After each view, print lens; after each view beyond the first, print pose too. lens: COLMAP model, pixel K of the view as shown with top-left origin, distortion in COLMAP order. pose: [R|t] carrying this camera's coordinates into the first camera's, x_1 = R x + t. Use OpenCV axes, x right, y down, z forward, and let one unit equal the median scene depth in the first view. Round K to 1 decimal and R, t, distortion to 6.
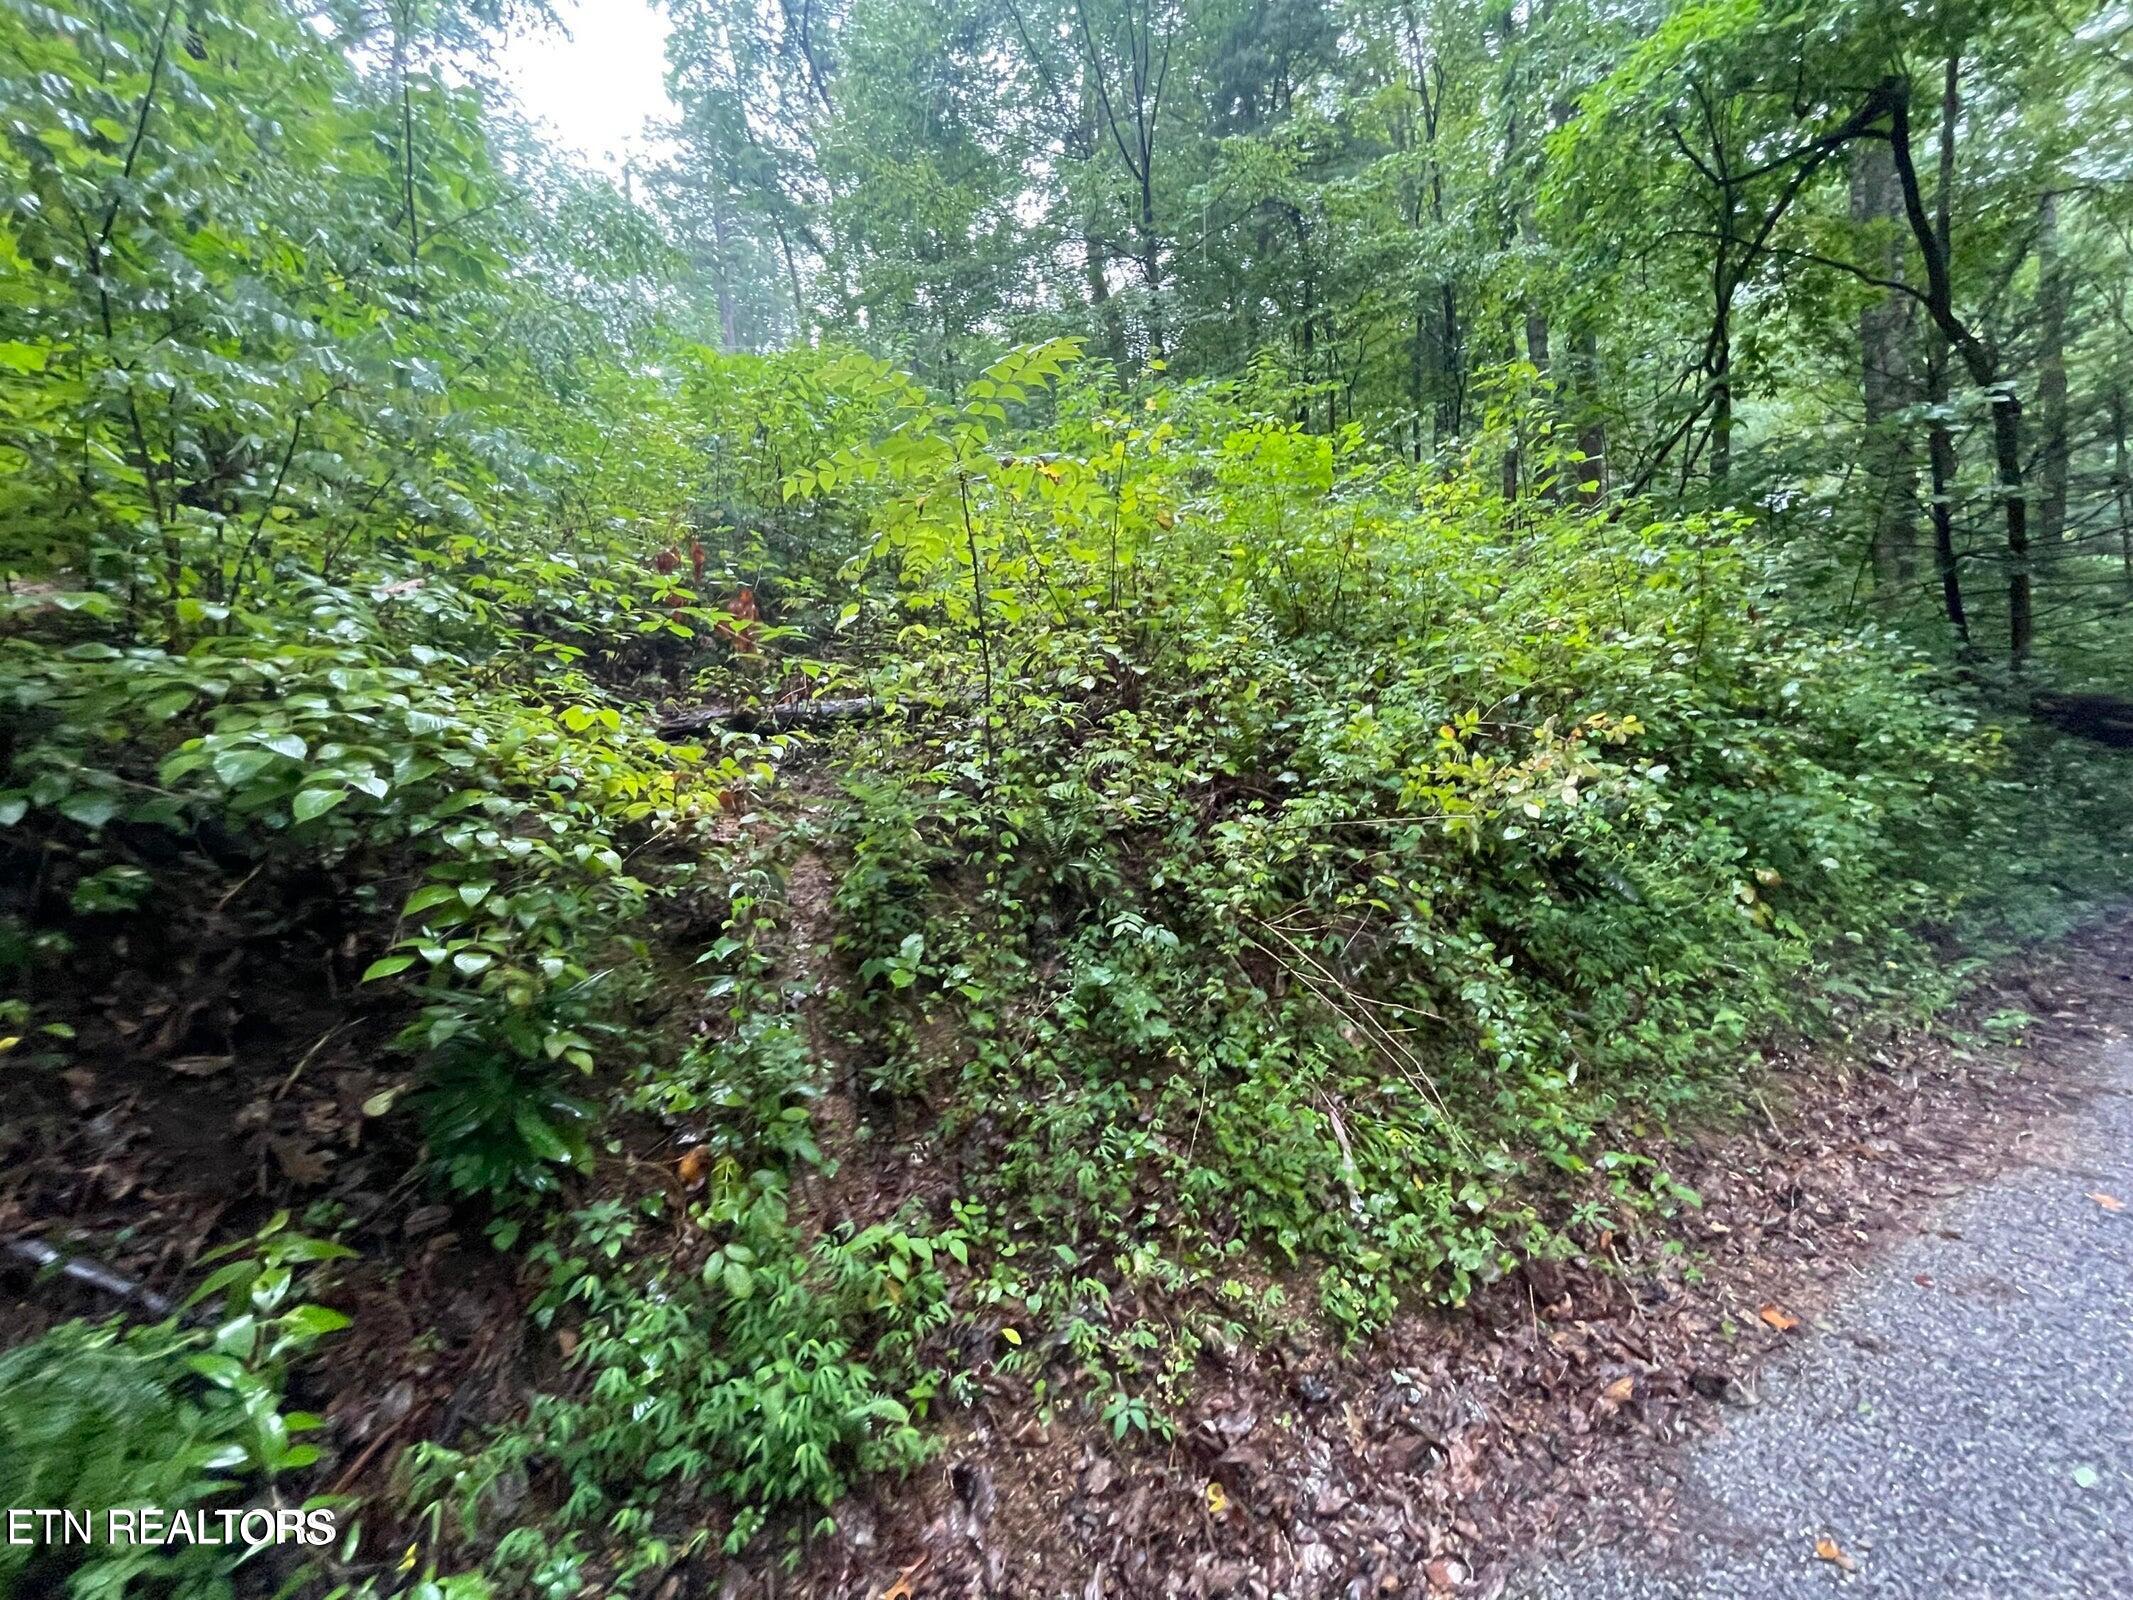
lens RADIAL K [[865.0, 0, 1070.0], [0, 865.0, 790.9], [0, 0, 1]] dist [-0.000882, -0.000406]
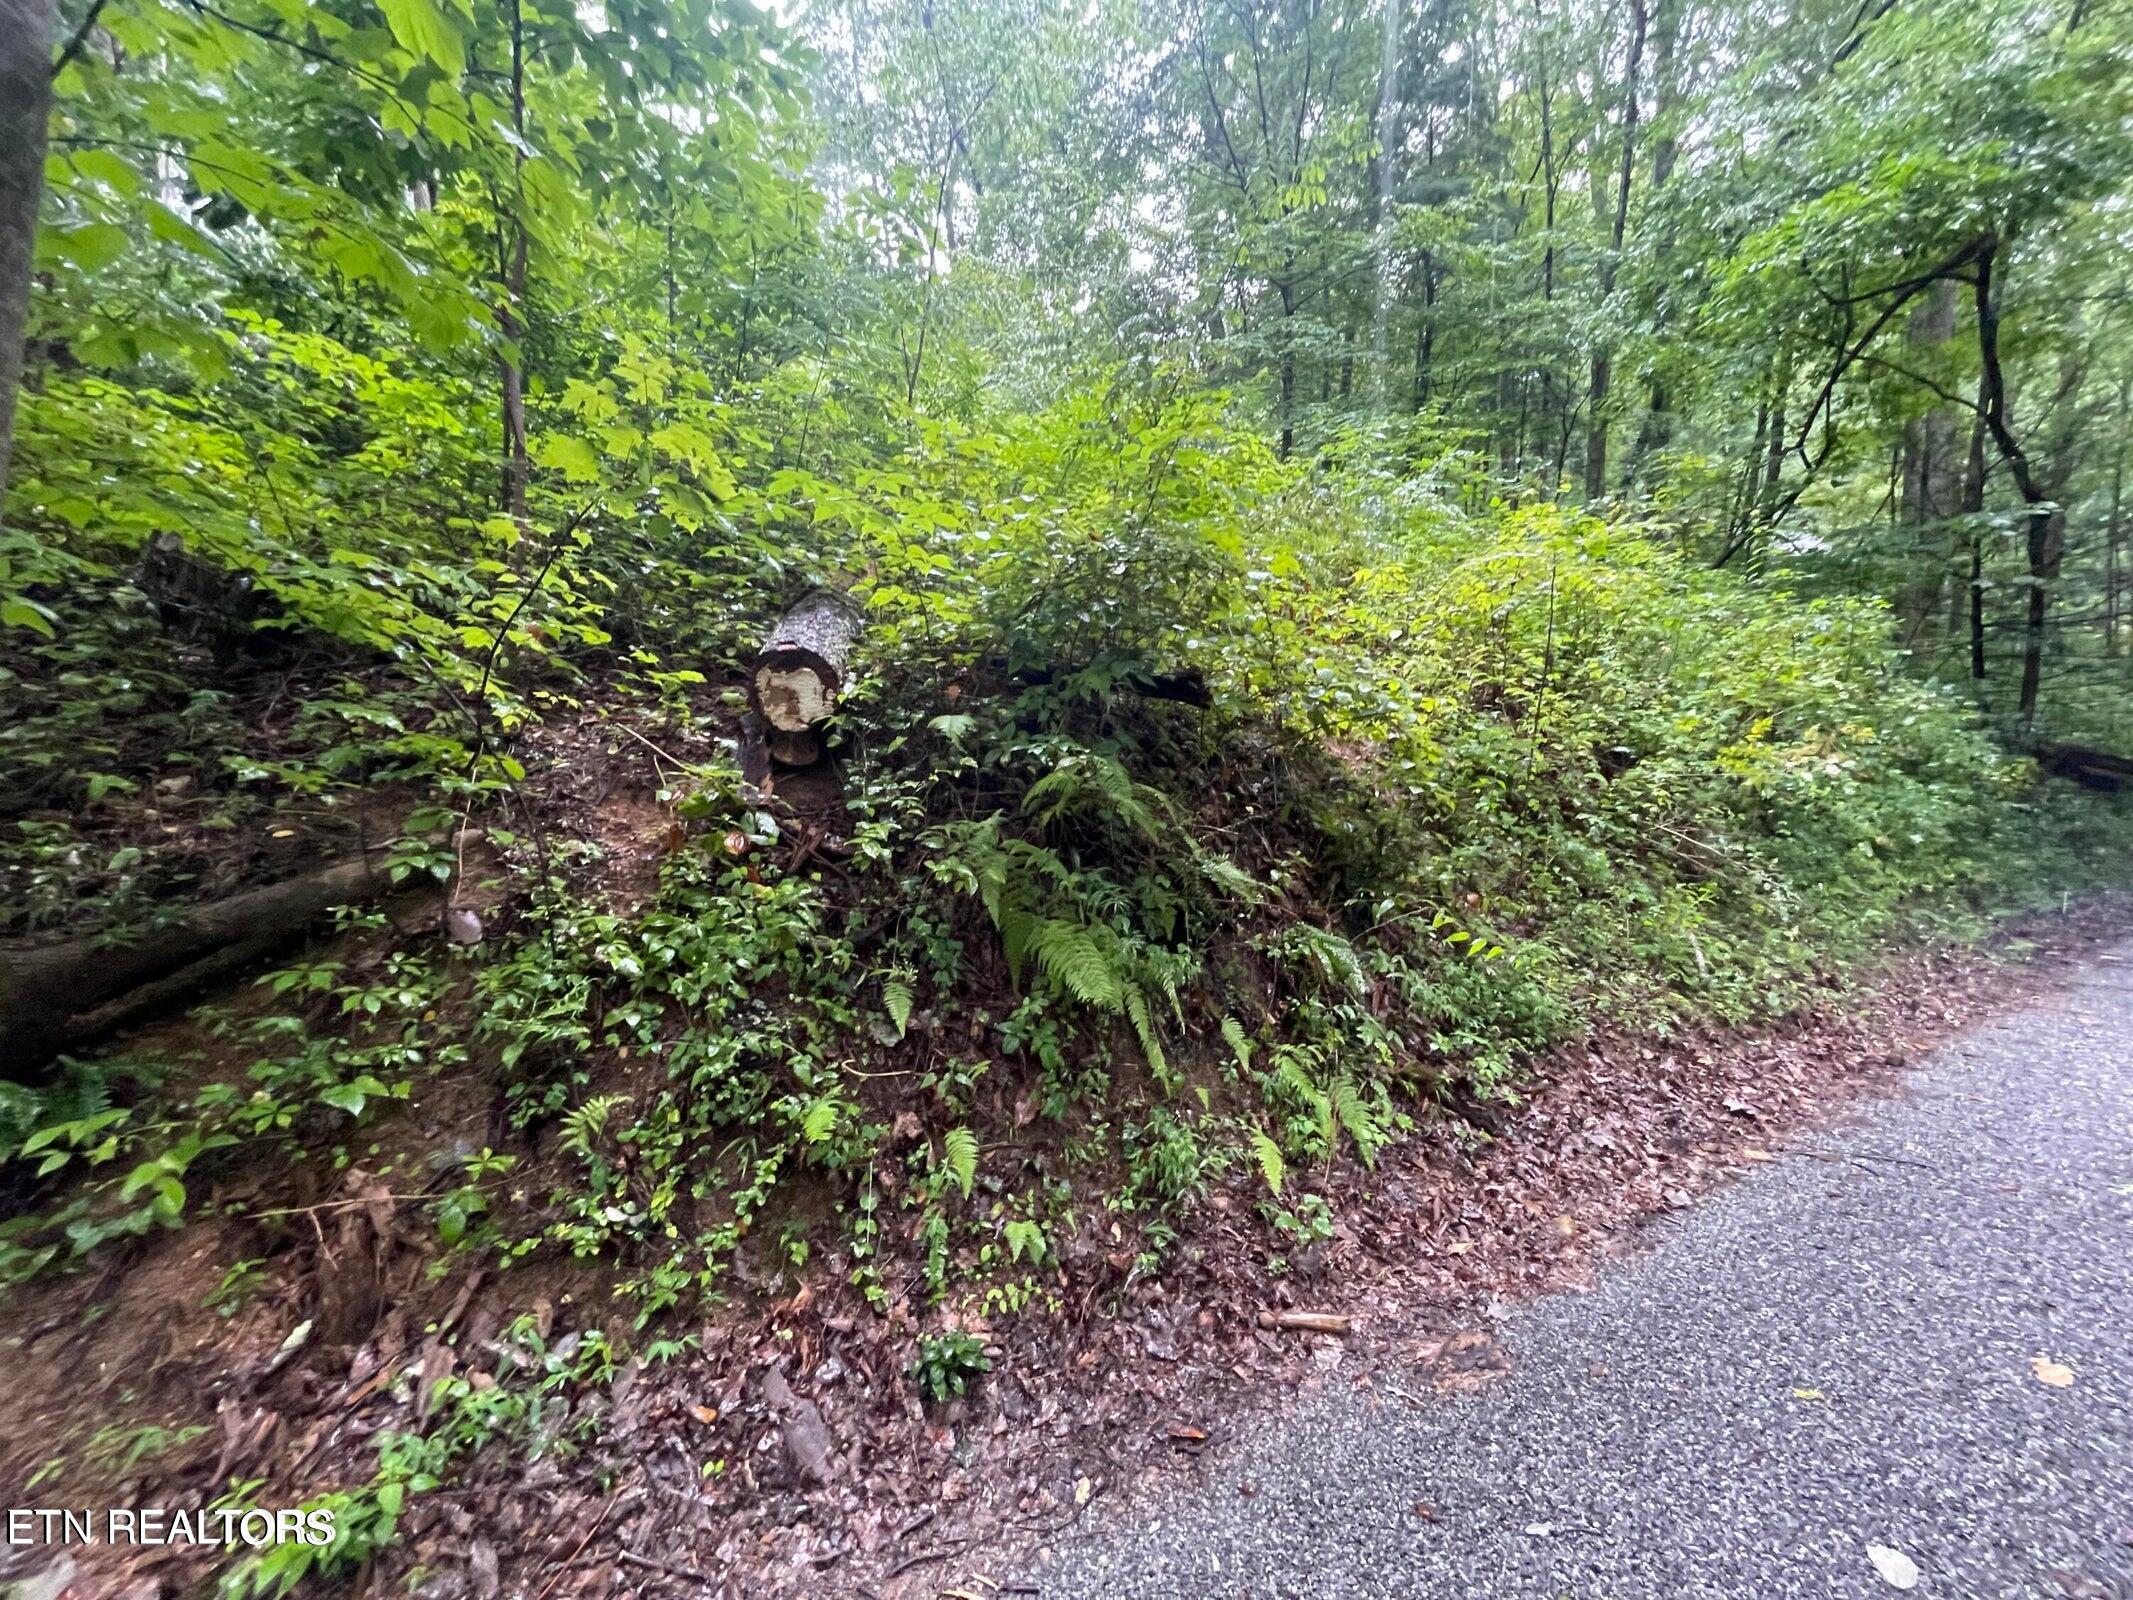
lens RADIAL K [[865.0, 0, 1066.6], [0, 865.0, 797.2], [0, 0, 1]] dist [-0.000882, -0.000406]
pose [[0.996653, 0.078129, 0.024058, -0.955179], [-0.078948, 0.996258, 0.035186, 0.113037], [-0.021218, -0.036968, 0.999091, -0.704974]]
